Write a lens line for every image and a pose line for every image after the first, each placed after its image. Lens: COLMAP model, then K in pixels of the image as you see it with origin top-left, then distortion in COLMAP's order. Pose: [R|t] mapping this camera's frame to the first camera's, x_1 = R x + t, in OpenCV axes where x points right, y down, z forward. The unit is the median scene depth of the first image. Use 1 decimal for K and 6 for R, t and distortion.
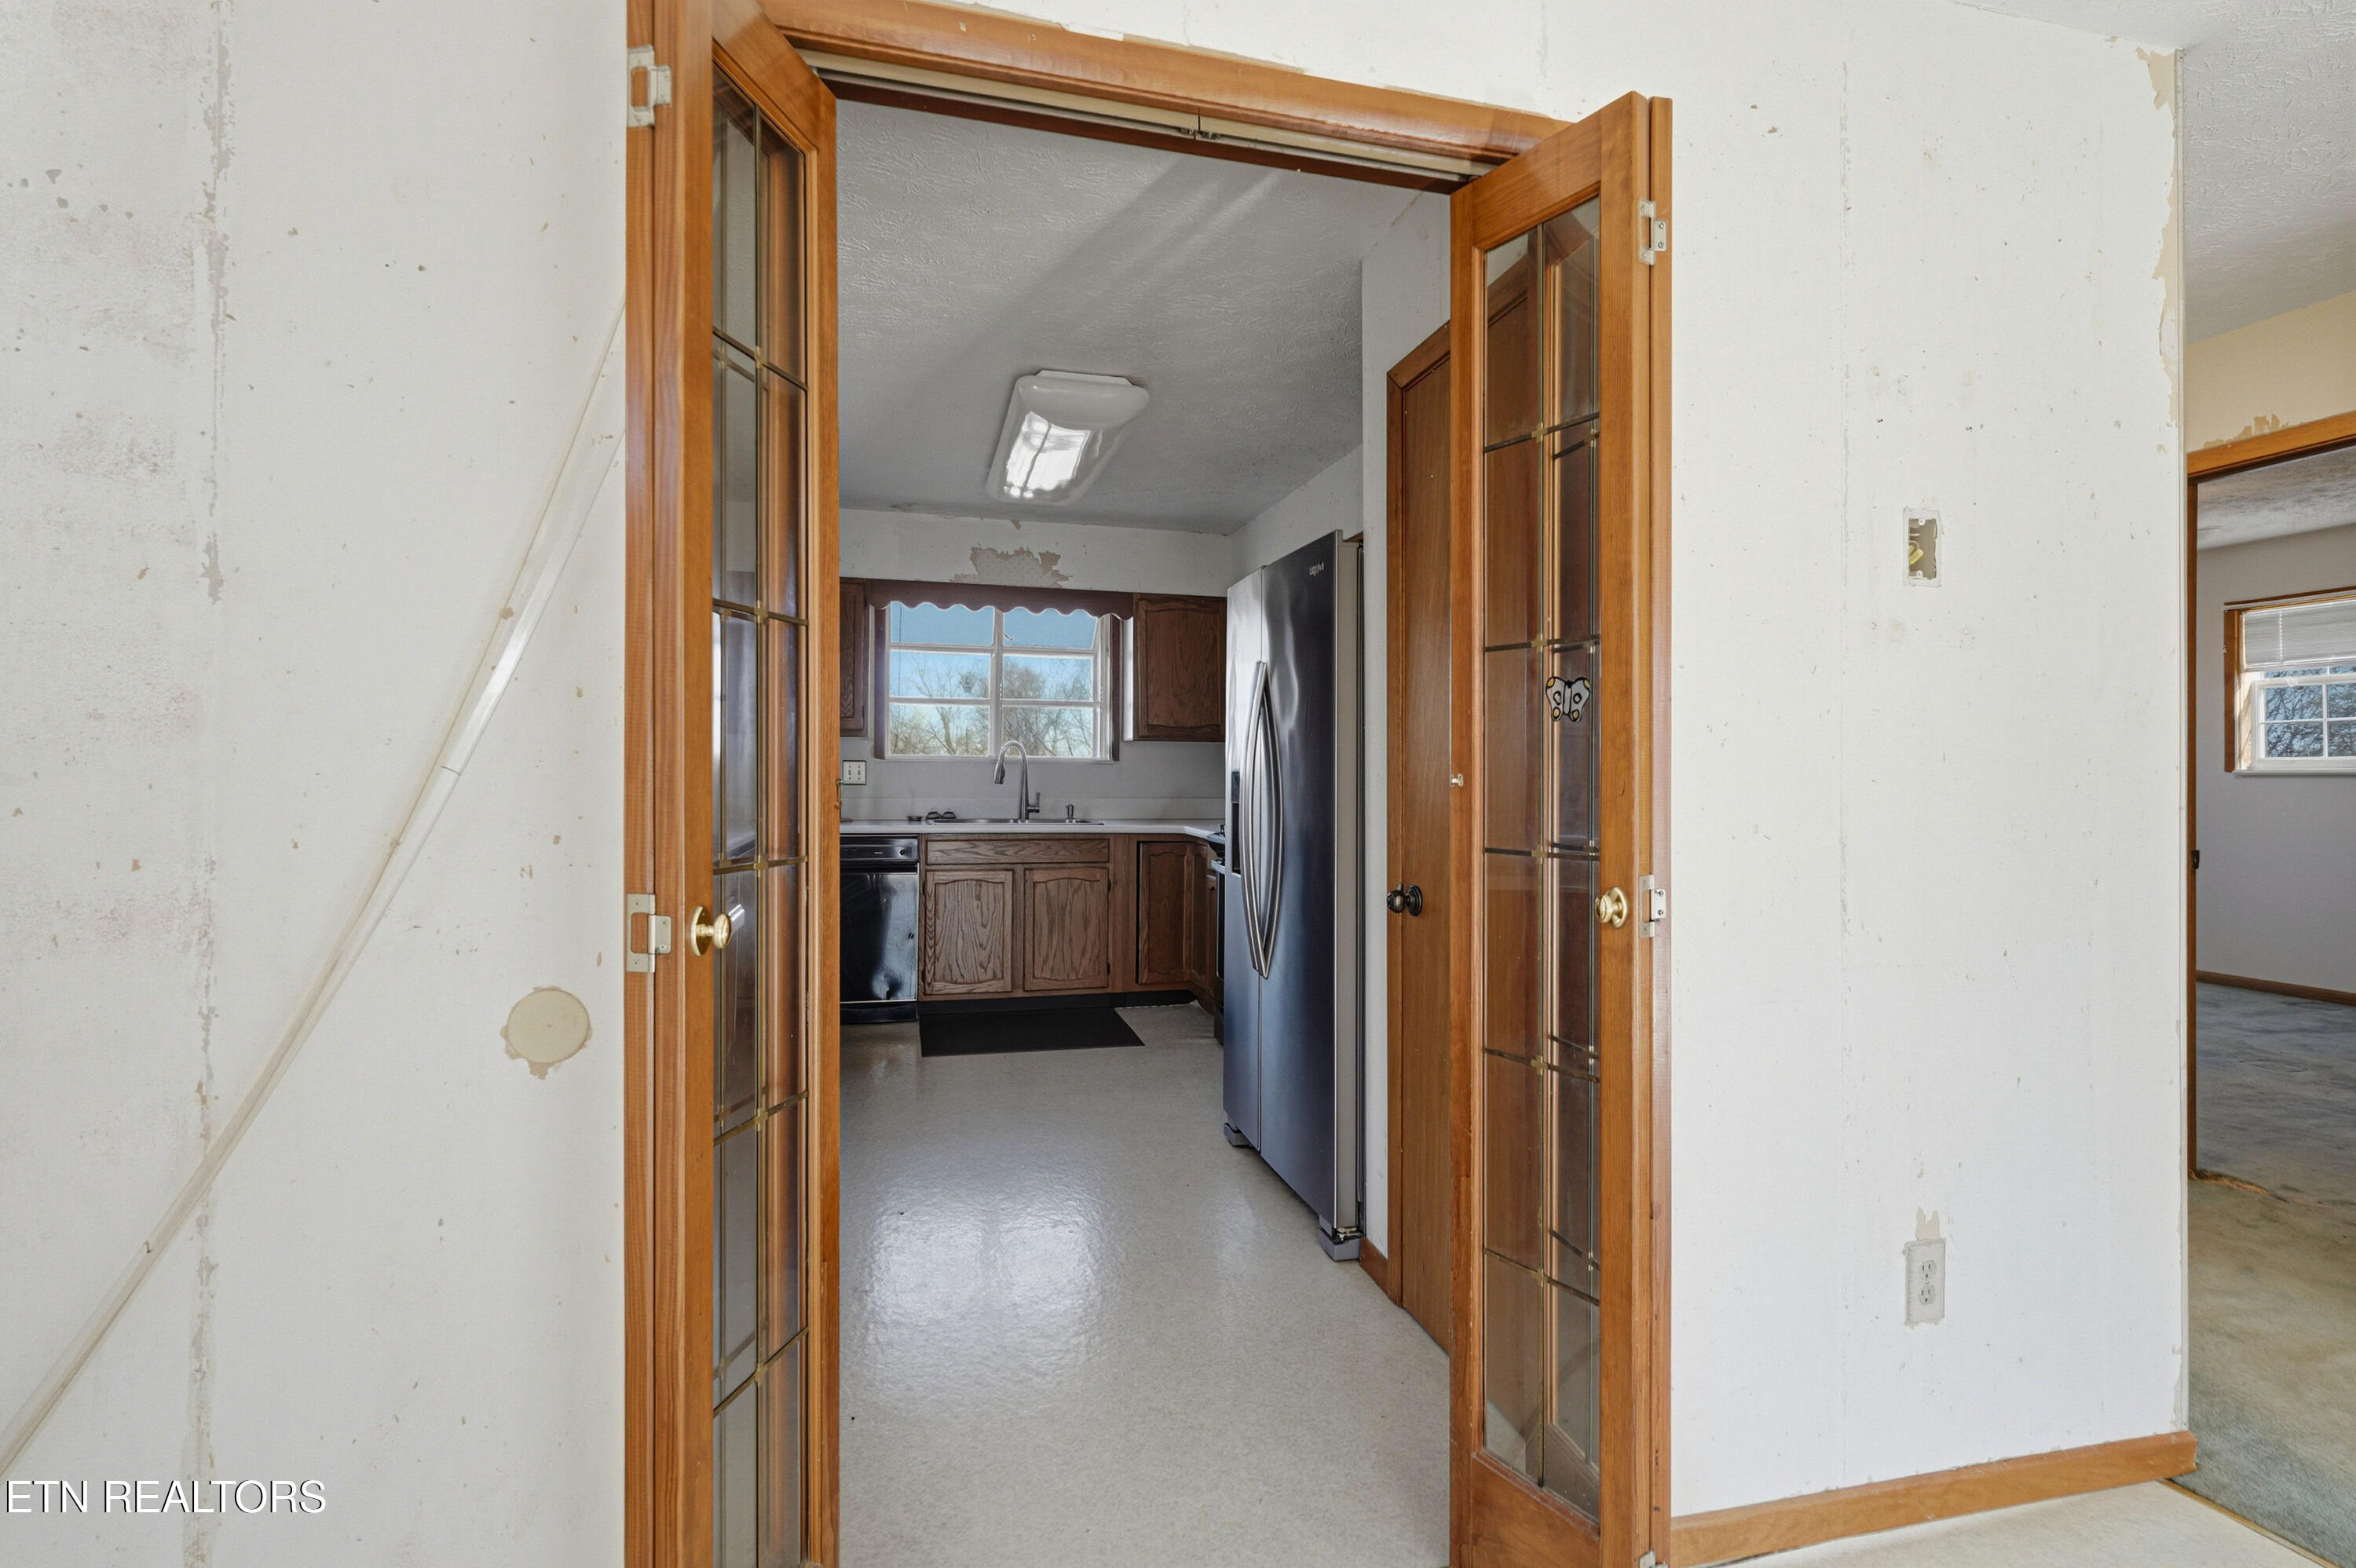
lens RADIAL K [[1075.1, 0, 1180.3], [0, 1075.1, 771.7], [0, 0, 1]] dist [0.000774, -0.000081]
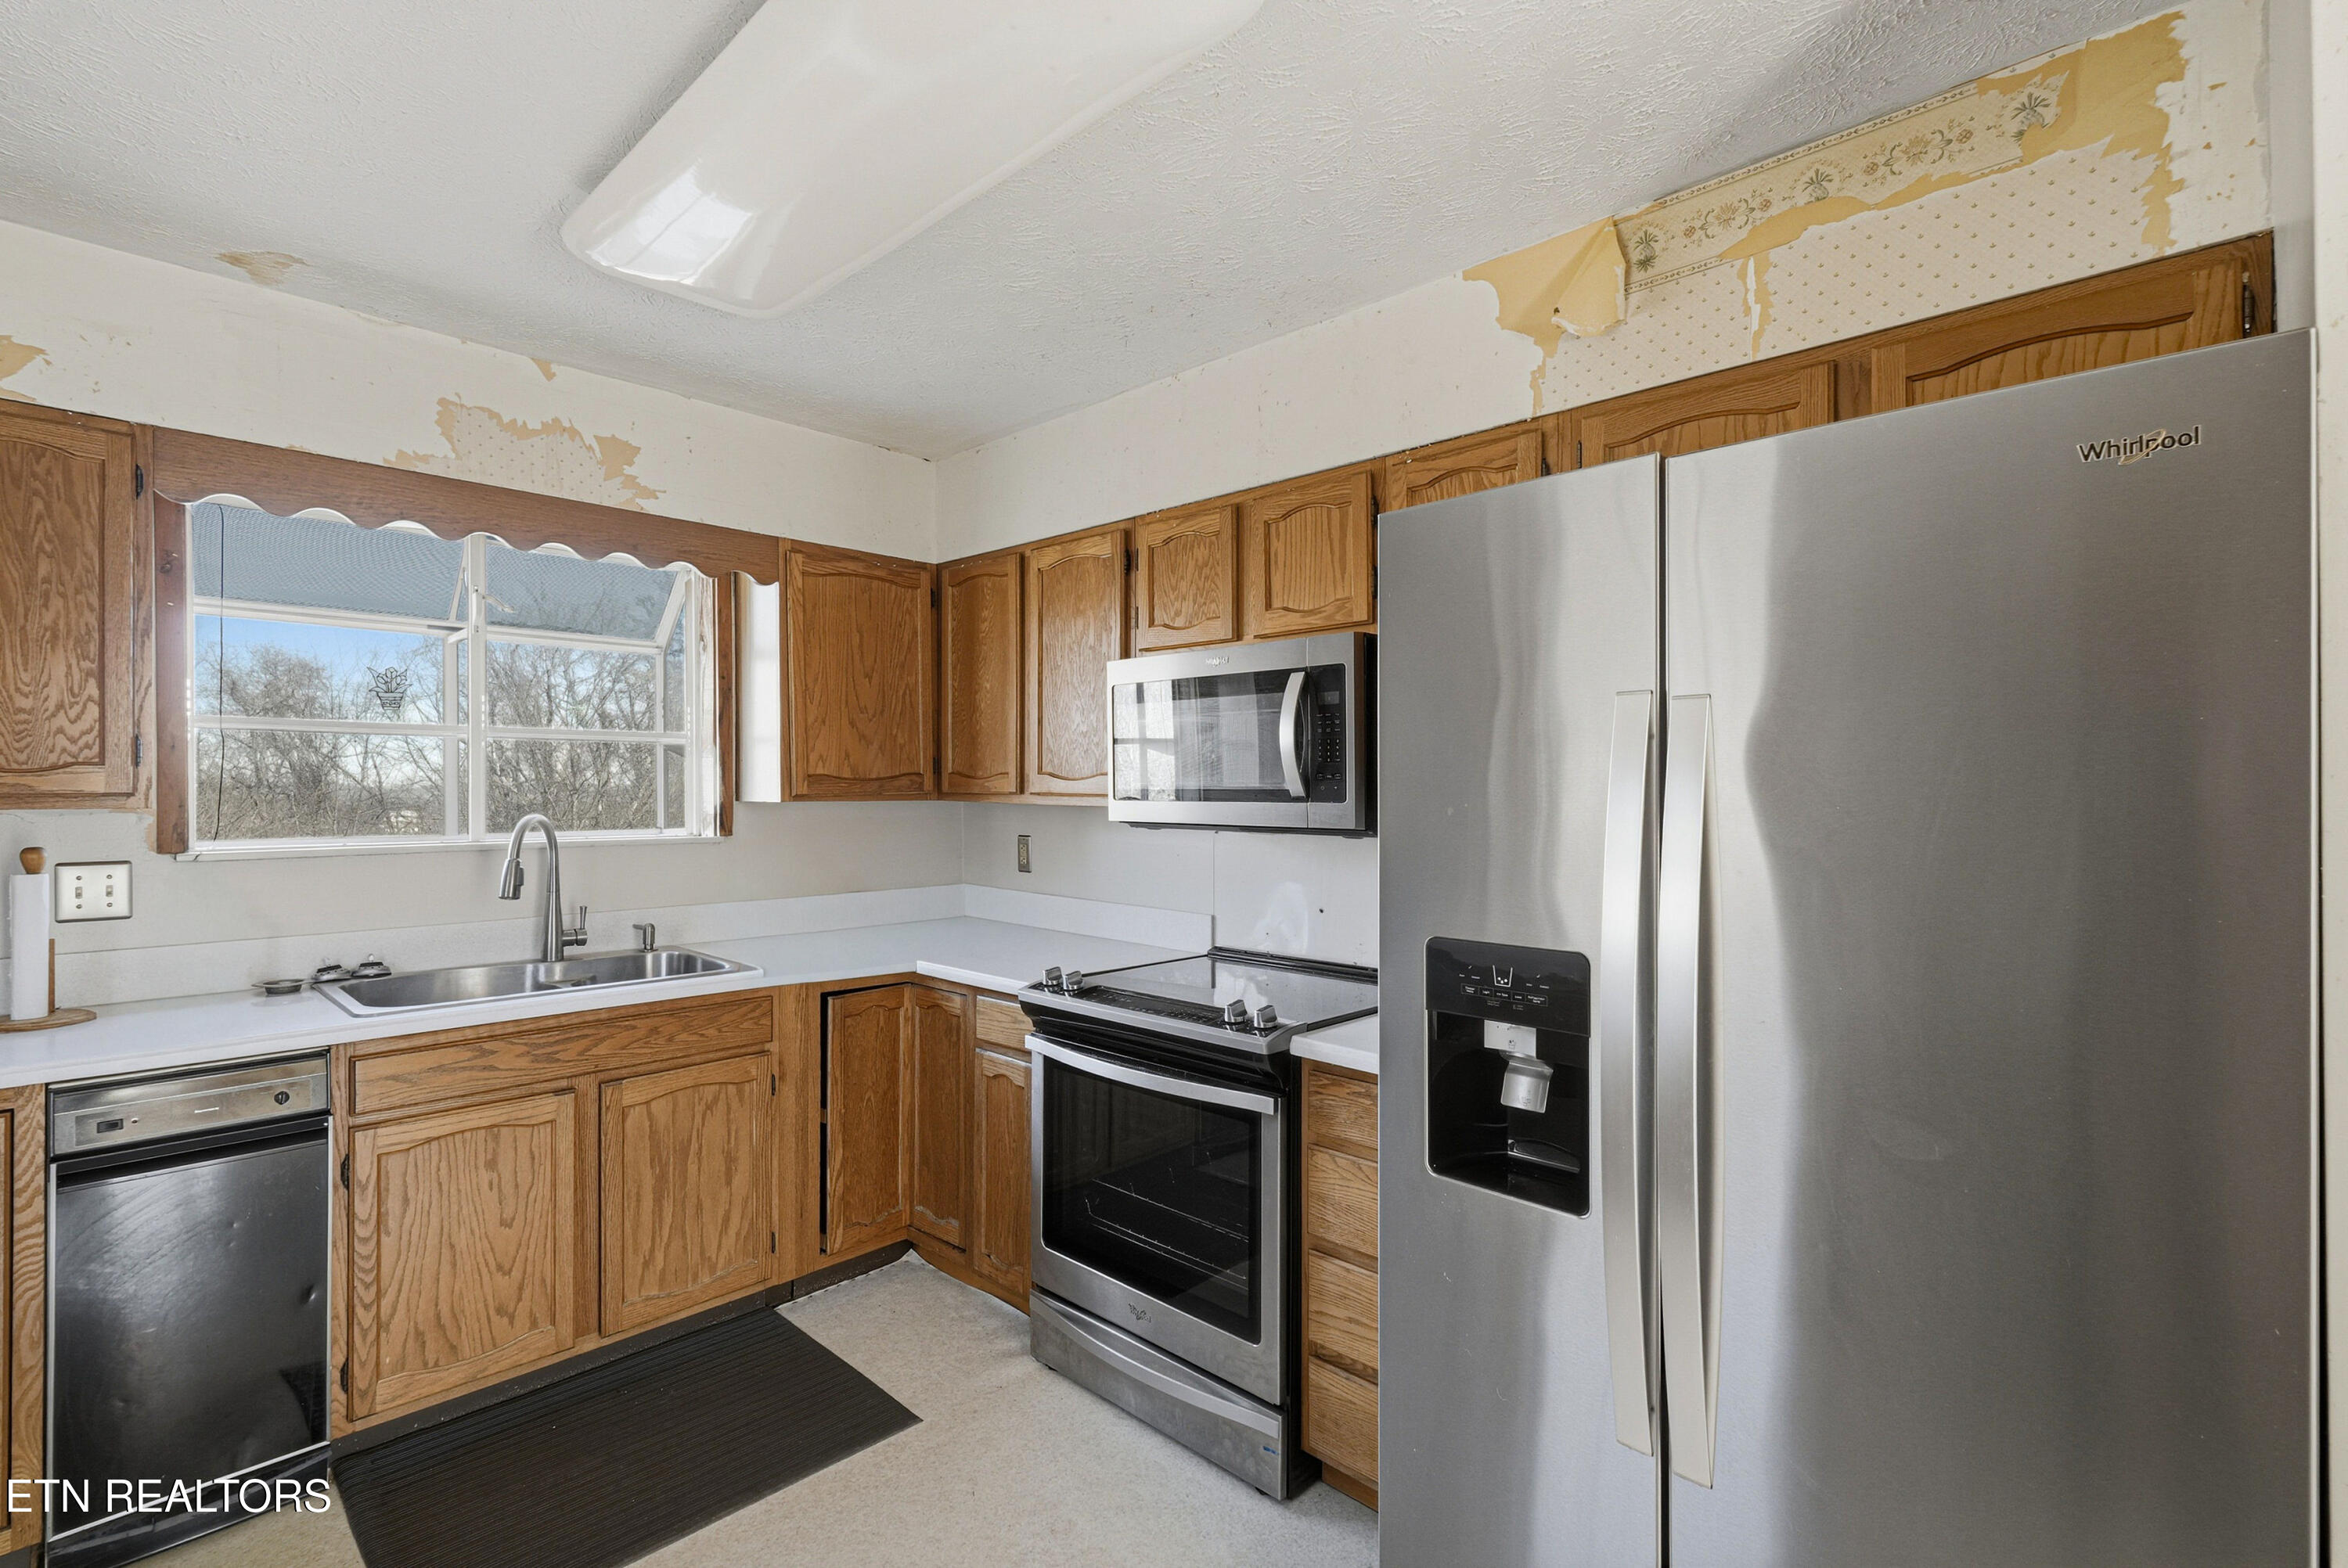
lens RADIAL K [[1071.4, 0, 1167.1], [0, 1071.4, 788.6], [0, 0, 1]] dist [0.000774, -0.000081]
pose [[0.851128, -0.007761, 0.524901, -0.173693], [0.004164, 0.999959, 0.008032, -0.042423], [-0.524942, -0.004651, 0.851125, 0.444783]]
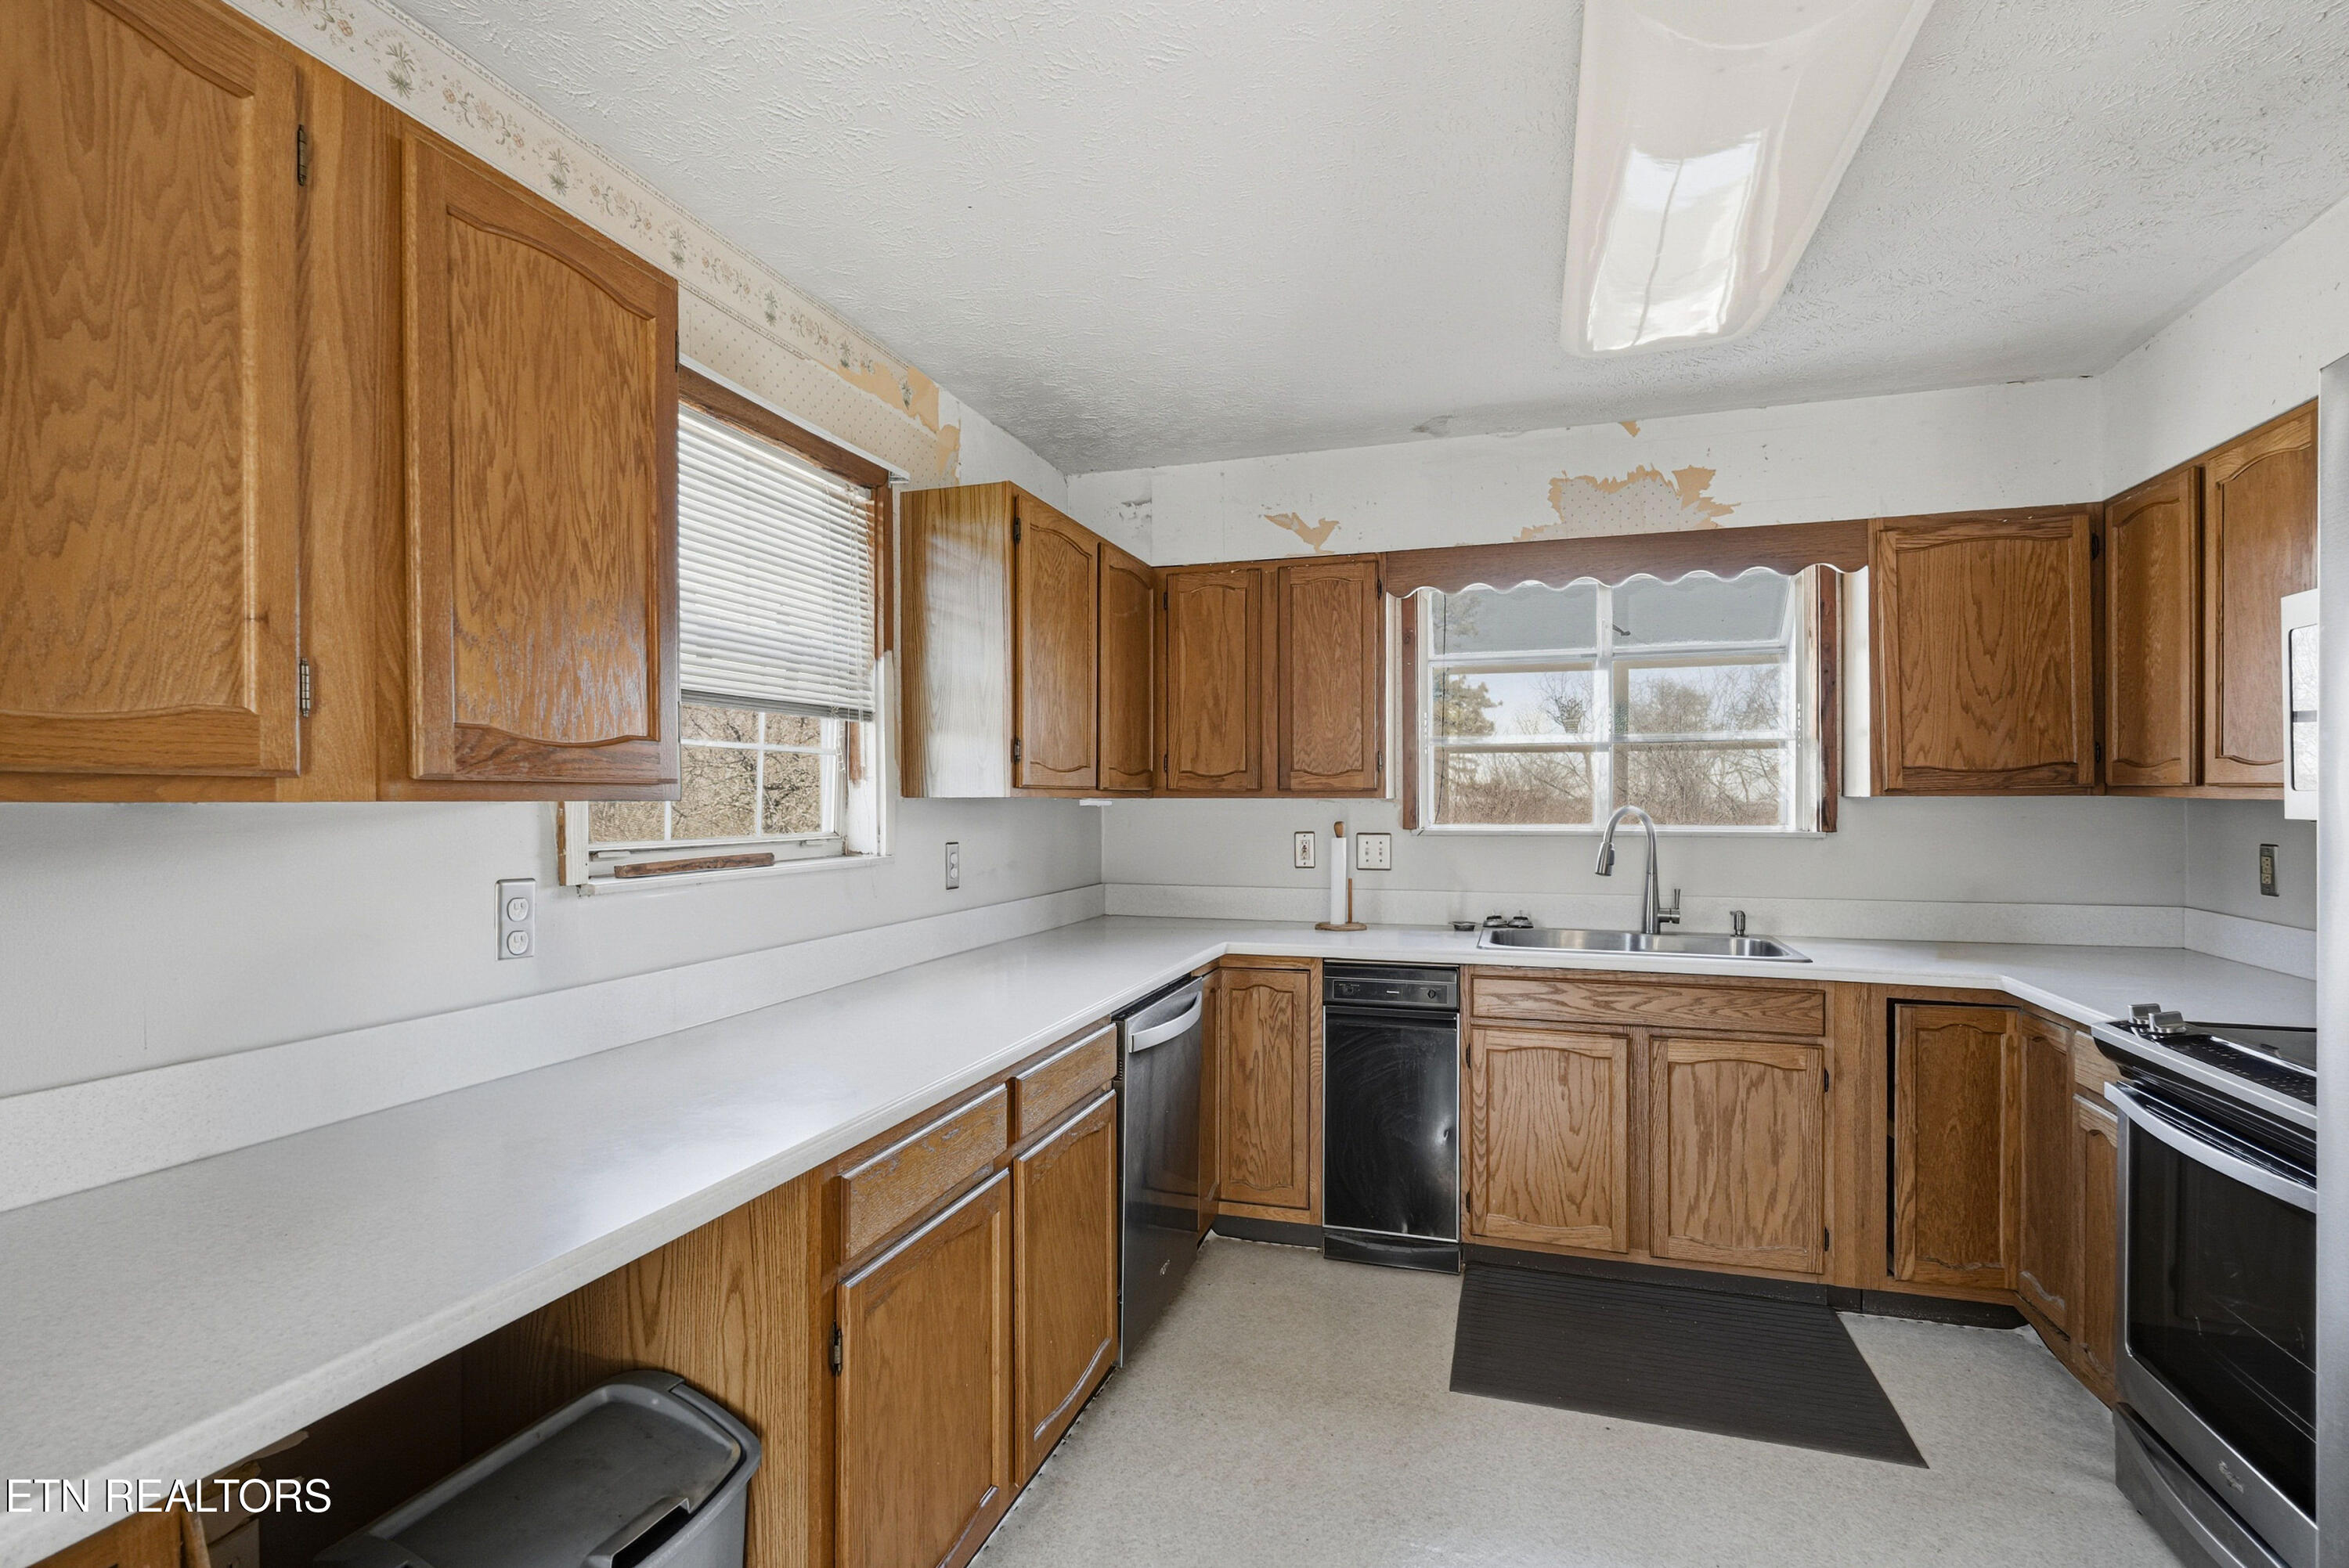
lens RADIAL K [[1127.5, 0, 1160.0], [0, 1127.5, 801.9], [0, 0, 1]] dist [-0.000855, 0.000234]
pose [[0.842640, -0.008080, -0.538417, -0.042094], [0.011562, 0.999928, 0.003088, -0.034626], [0.538353, -0.008828, 0.842673, 0.360111]]
